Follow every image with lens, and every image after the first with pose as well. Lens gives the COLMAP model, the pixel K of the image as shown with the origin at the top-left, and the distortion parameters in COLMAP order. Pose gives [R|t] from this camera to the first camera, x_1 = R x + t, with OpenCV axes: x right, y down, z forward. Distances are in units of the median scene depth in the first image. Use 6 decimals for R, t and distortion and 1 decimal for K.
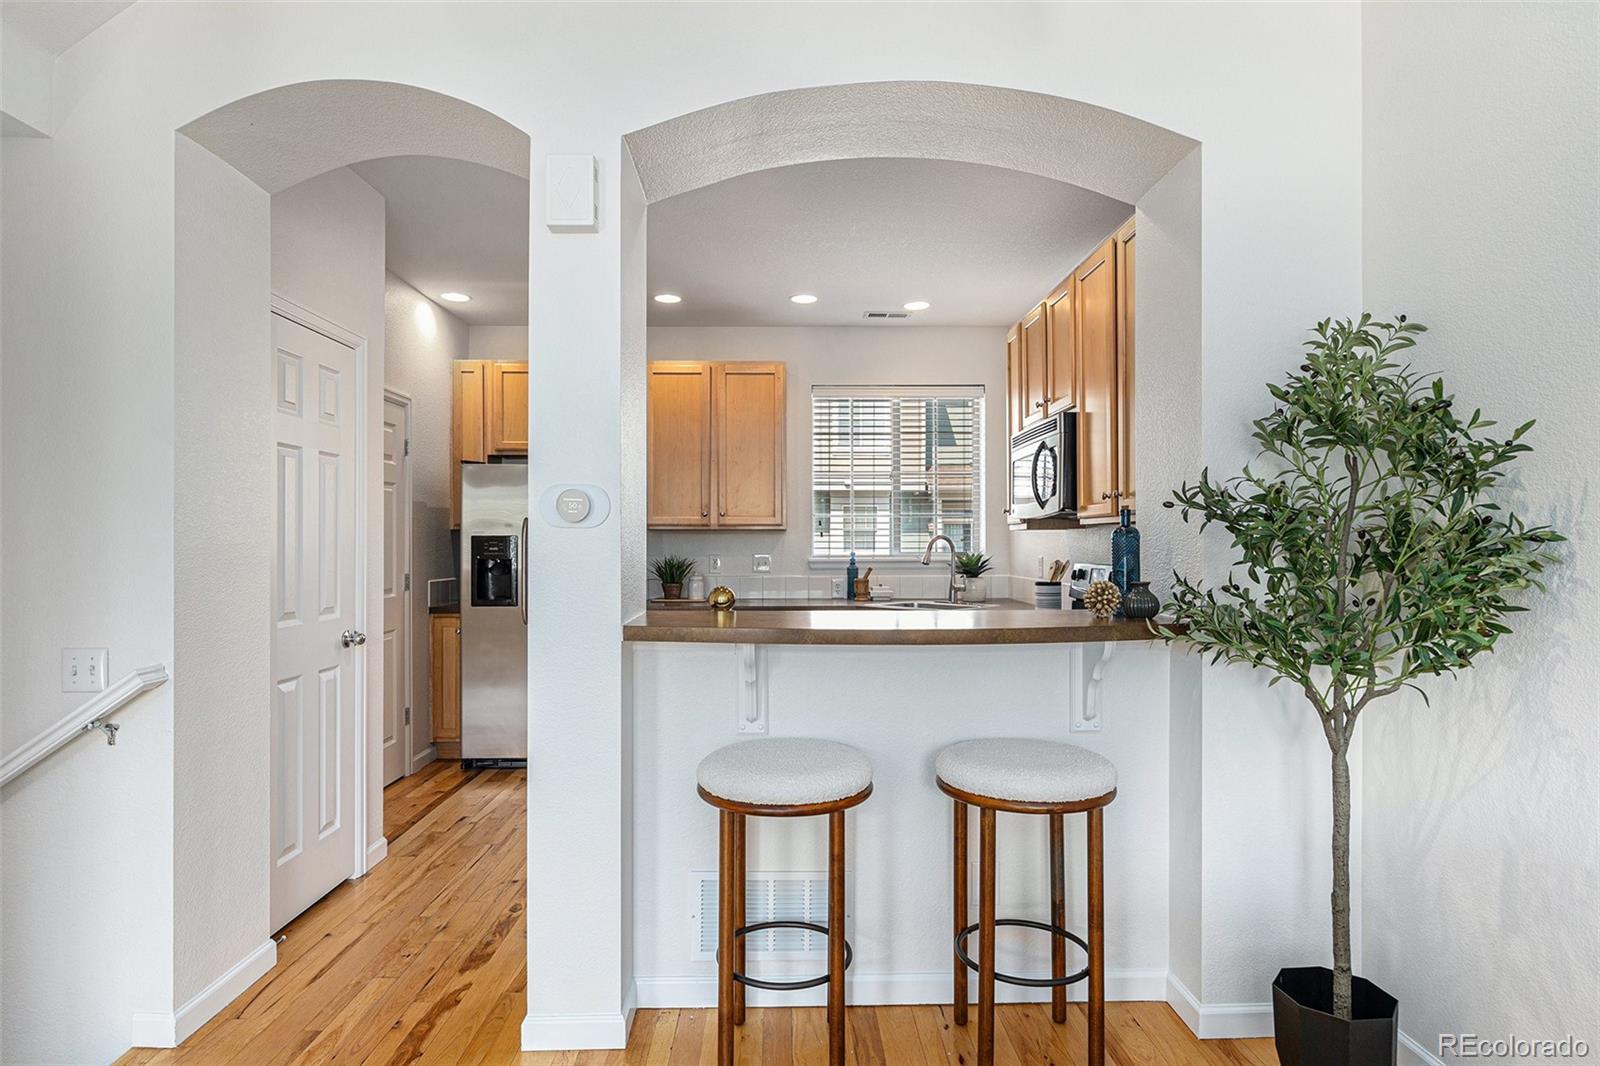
lens RADIAL K [[838.8, 0, 799.9], [0, 838.8, 543.1], [0, 0, 1]] dist [0.005888, 0.000397]
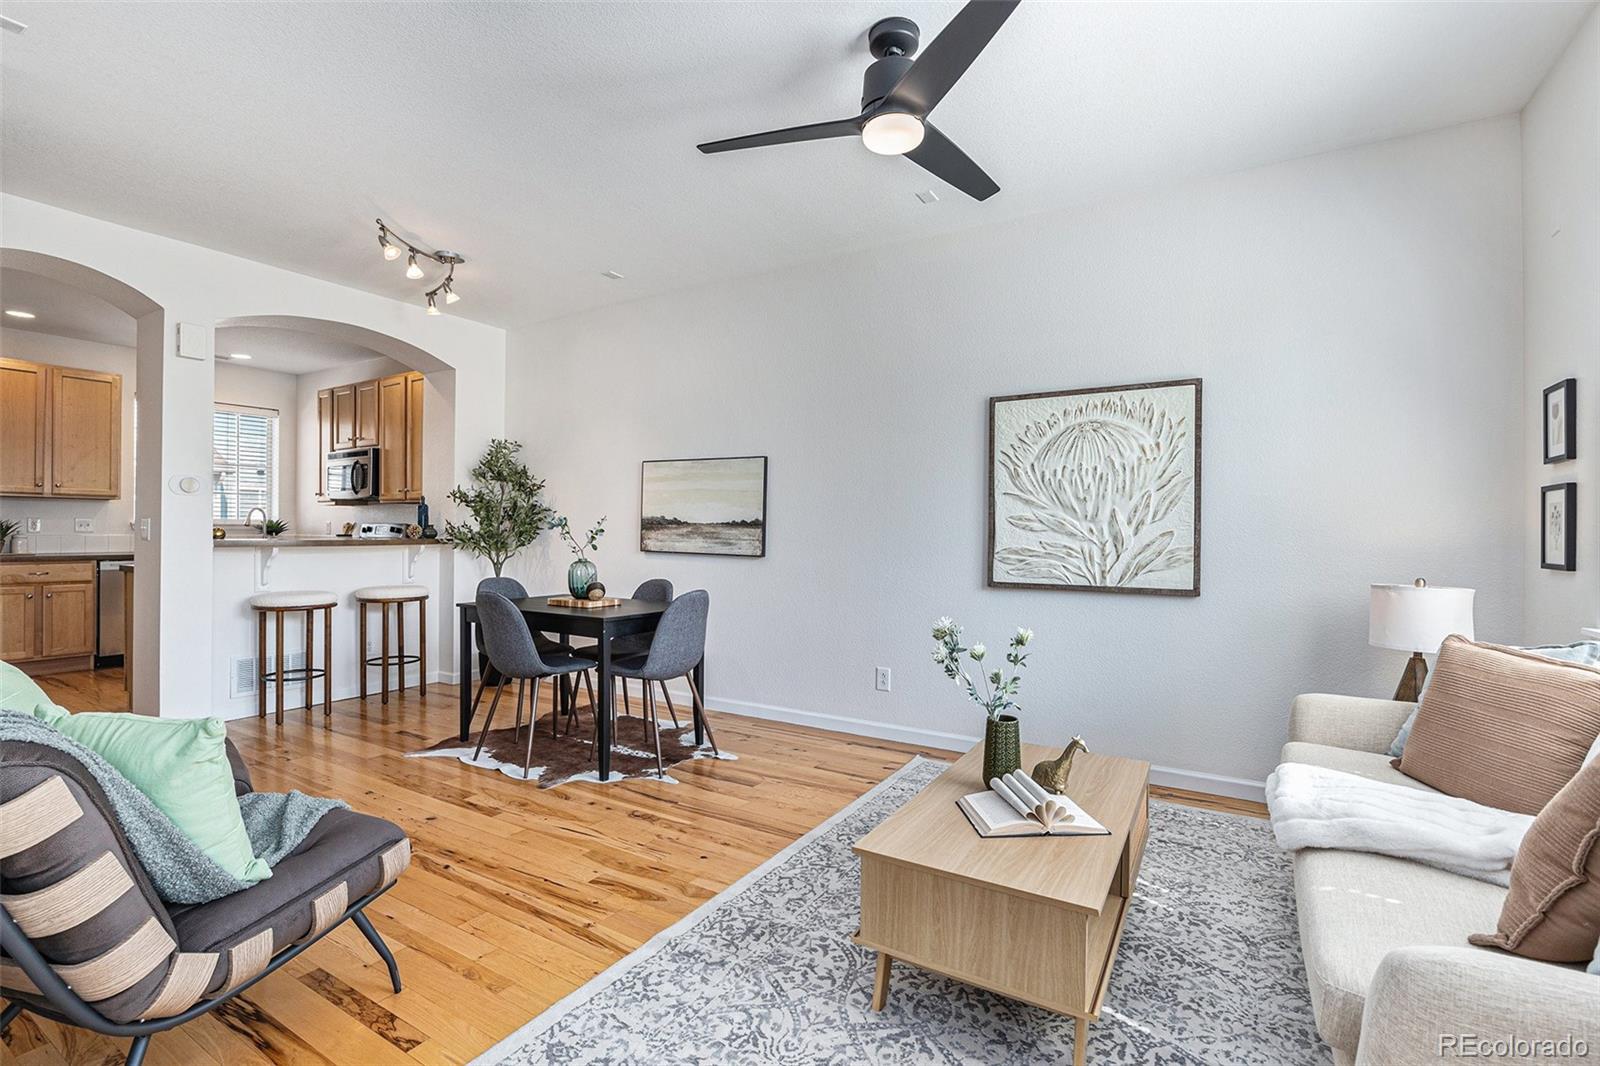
lens RADIAL K [[714.8, 0, 798.7], [0, 714.8, 532.8], [0, 0, 1]] dist [-0.017894, -0.000165]
pose [[0.535811, 0.004078, 0.844328, -1.020939], [-0.009678, 0.999952, 0.001312, 0.067085], [-0.844283, -0.008874, 0.535825, -1.400091]]
